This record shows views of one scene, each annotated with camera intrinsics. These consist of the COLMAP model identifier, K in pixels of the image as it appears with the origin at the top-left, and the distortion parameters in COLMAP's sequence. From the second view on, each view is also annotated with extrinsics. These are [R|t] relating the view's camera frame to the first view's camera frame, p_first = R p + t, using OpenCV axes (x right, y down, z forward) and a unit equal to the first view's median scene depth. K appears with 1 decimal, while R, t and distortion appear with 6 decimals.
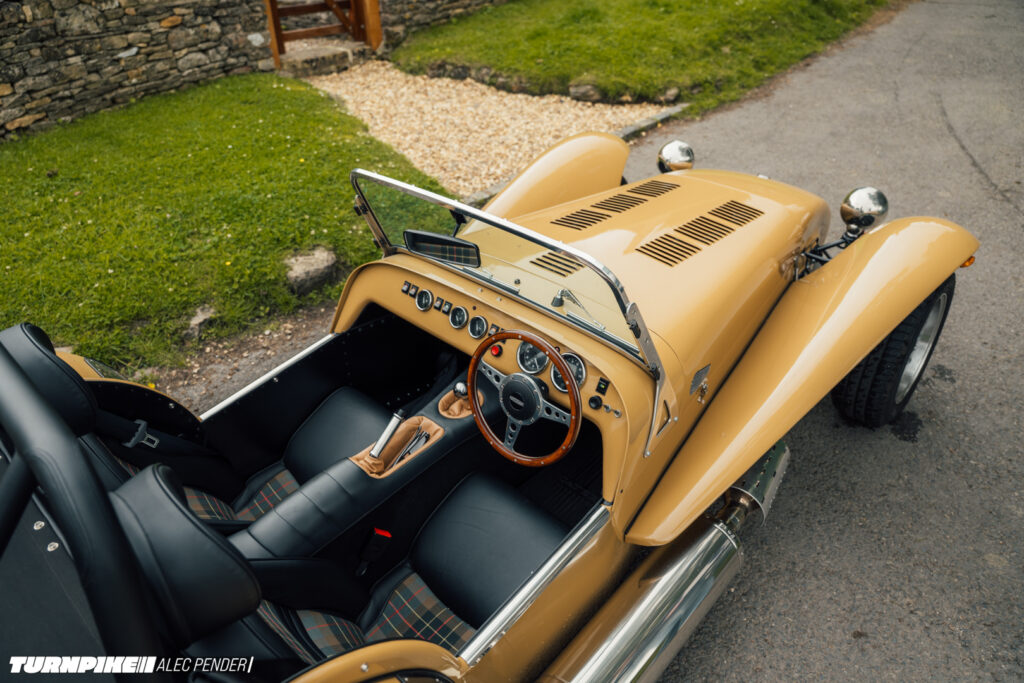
lens RADIAL K [[689.3, 0, 510.9], [0, 689.3, 341.8], [0, 0, 1]] dist [-0.004351, -0.004965]
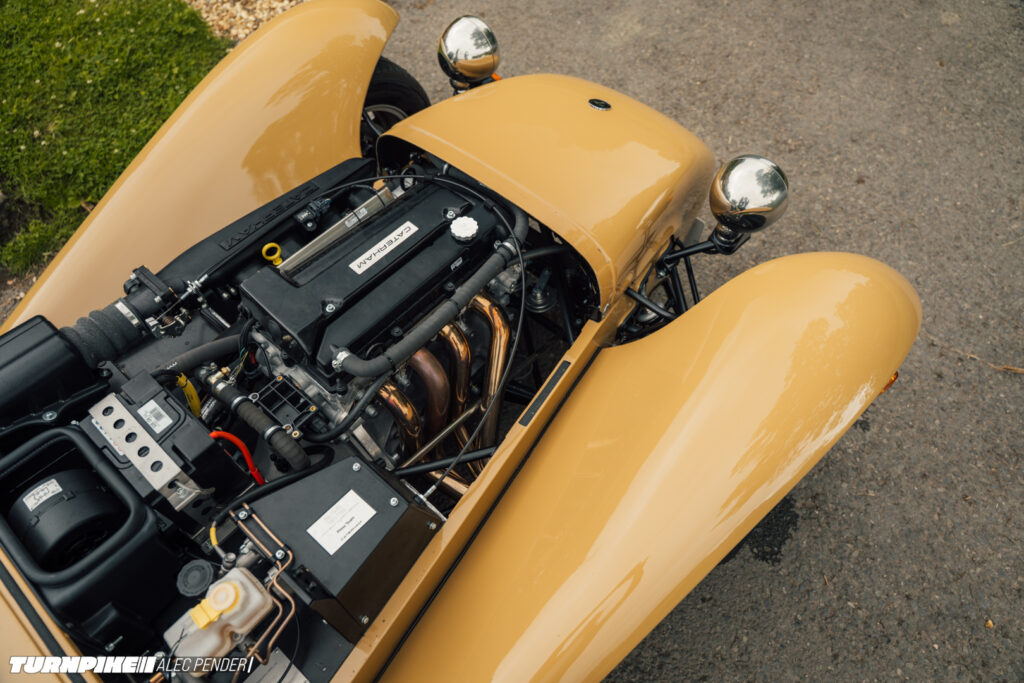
lens RADIAL K [[689.3, 0, 512.4], [0, 689.3, 342.0], [0, 0, 1]] dist [-0.004351, -0.004965]
pose [[0.999408, -0.034197, -0.003856, 0.318987], [0.033069, 0.923304, 0.382645, -0.307031], [-0.009525, -0.382545, 0.923888, 0.434036]]
